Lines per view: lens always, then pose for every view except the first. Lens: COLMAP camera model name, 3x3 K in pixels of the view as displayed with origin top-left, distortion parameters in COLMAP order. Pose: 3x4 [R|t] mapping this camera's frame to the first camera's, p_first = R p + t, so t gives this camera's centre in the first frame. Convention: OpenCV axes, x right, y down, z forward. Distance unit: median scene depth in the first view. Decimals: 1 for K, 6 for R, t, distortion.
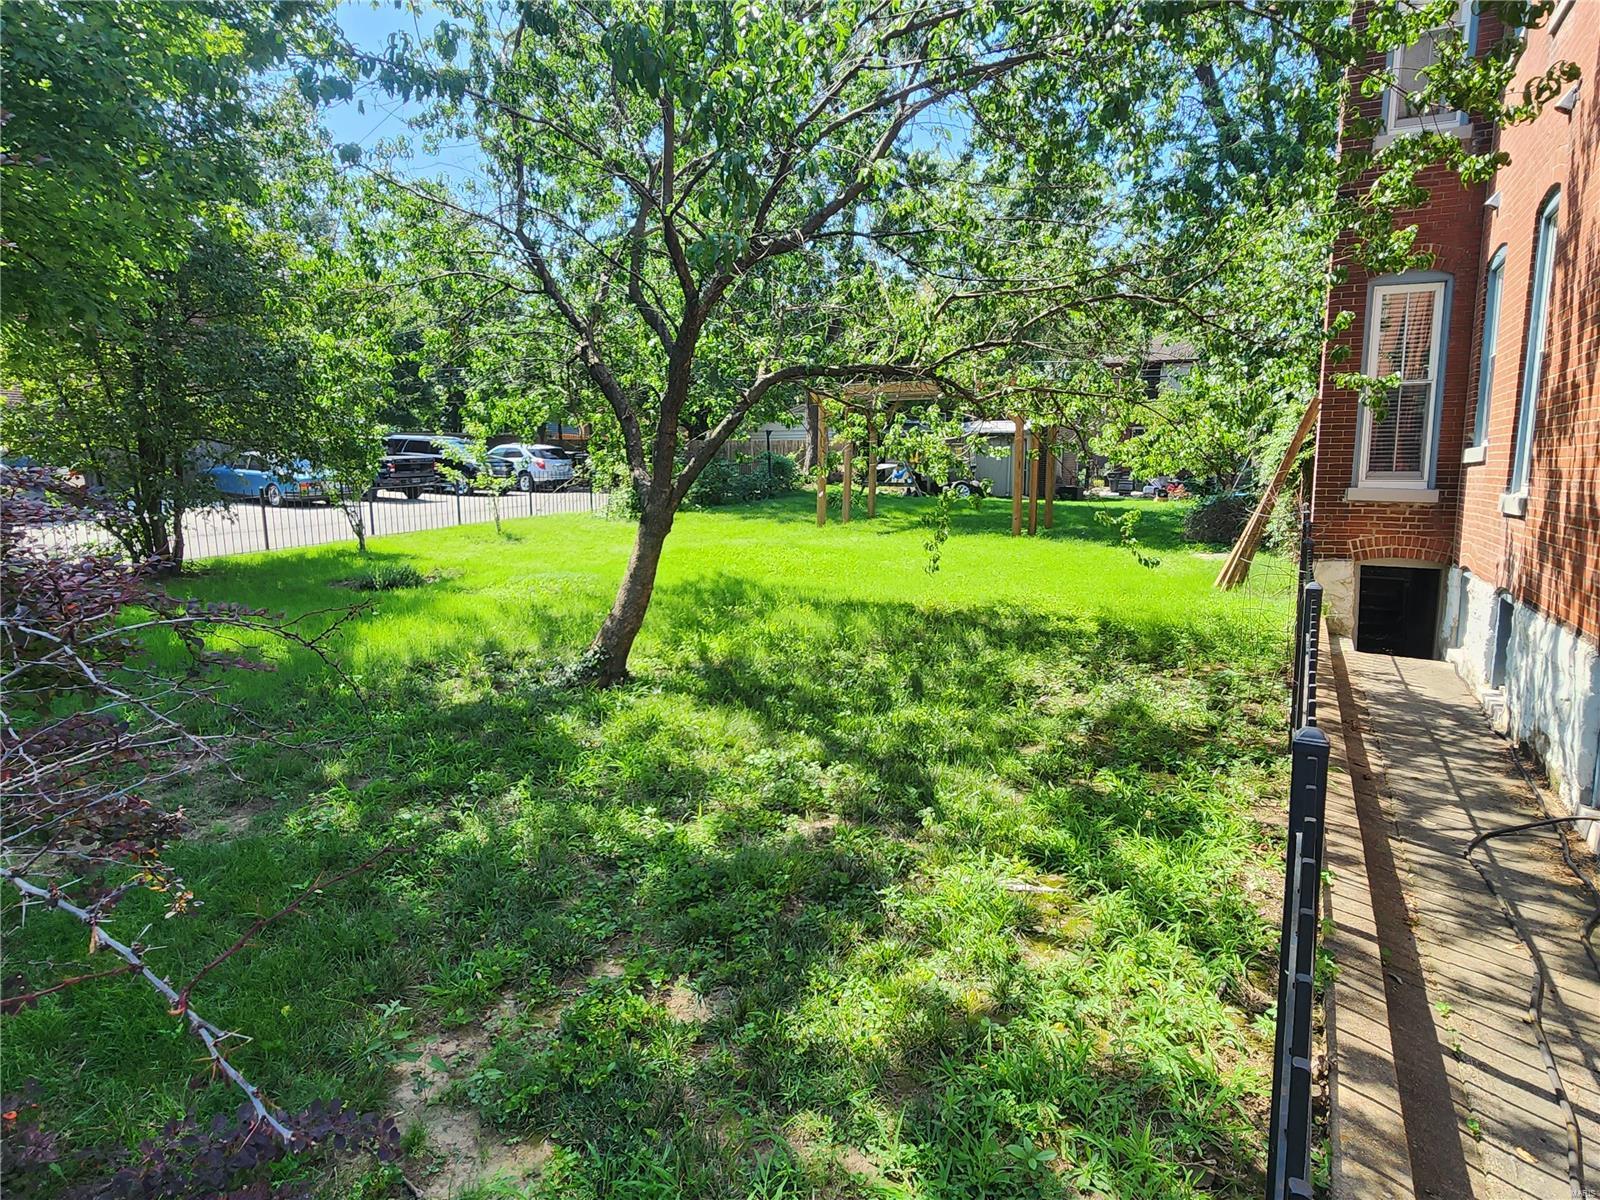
lens RADIAL K [[891.5, 0, 800.0], [0, 891.5, 600.0], [0, 0, 1]] dist [0.003355, 0.001129]
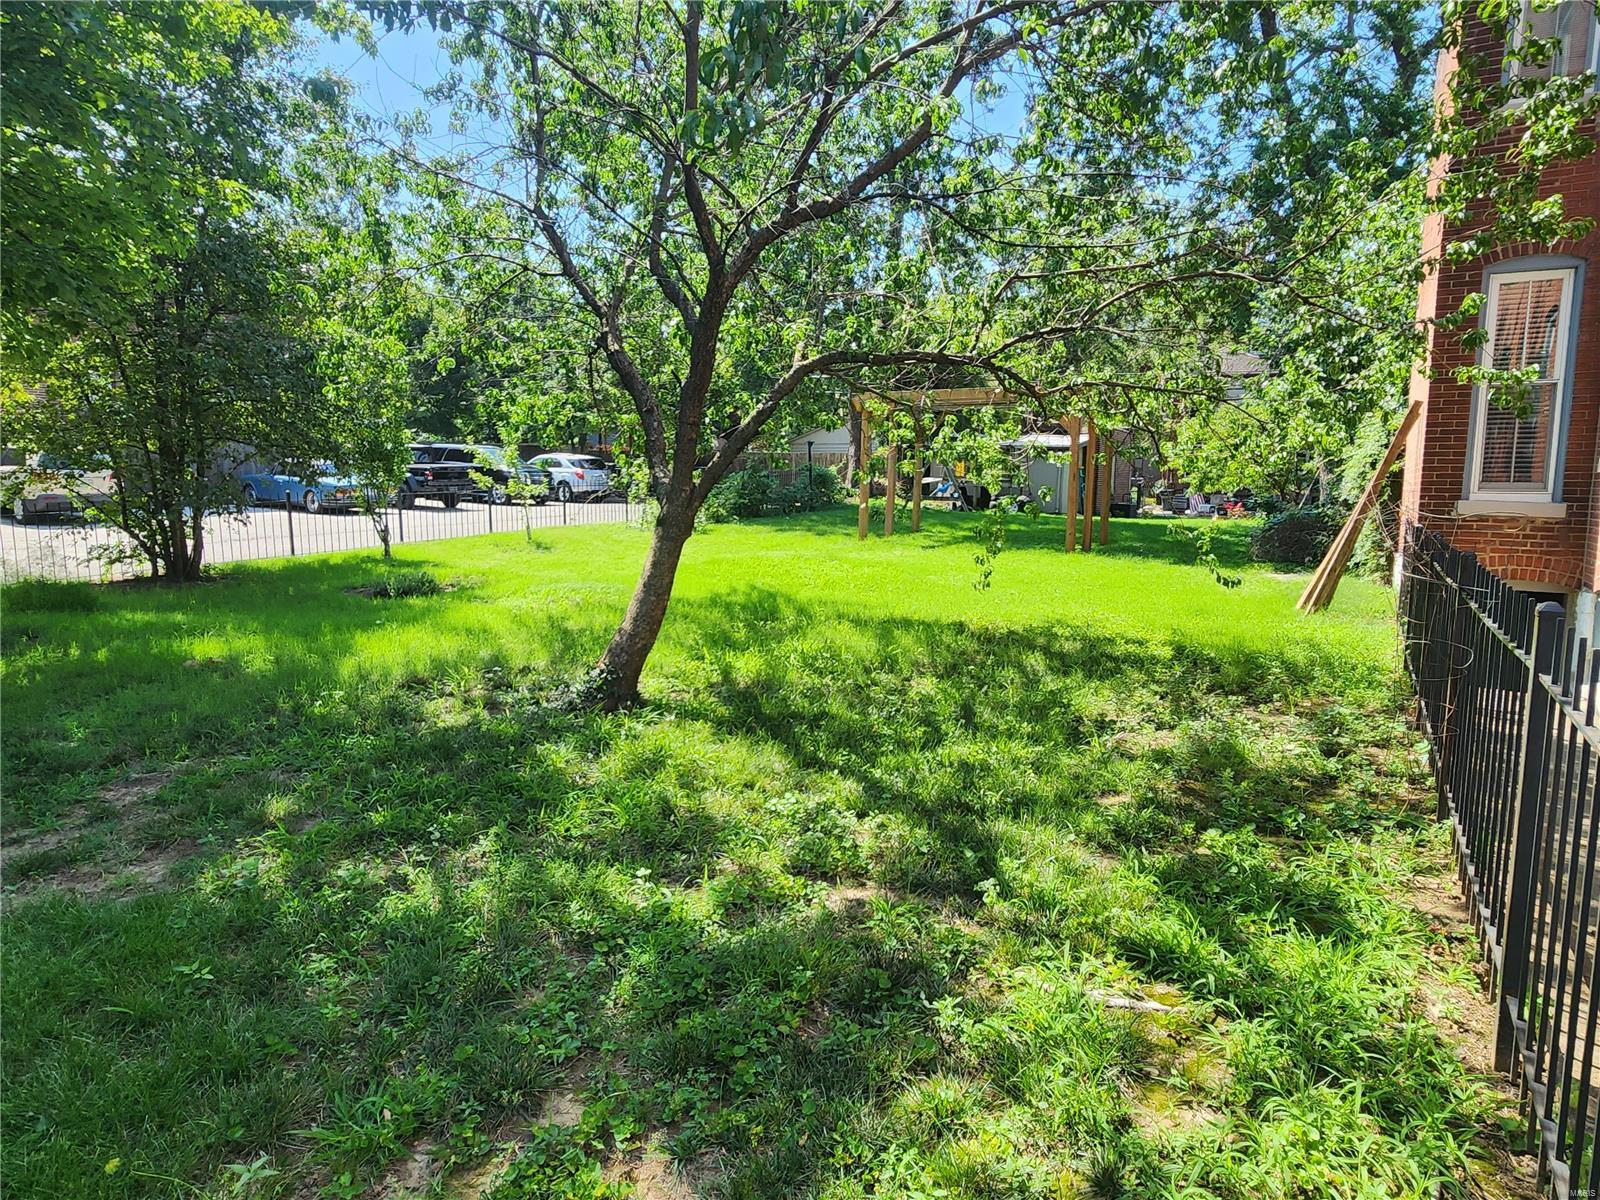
lens RADIAL K [[891.5, 0, 800.0], [0, 891.5, 600.0], [0, 0, 1]] dist [0.003355, 0.001129]
pose [[0.998809, 0.016724, -0.045843, 0.003993], [-0.017561, 0.999685, -0.017926, 0.001078], [0.045529, 0.018710, 0.998788, 0.125548]]
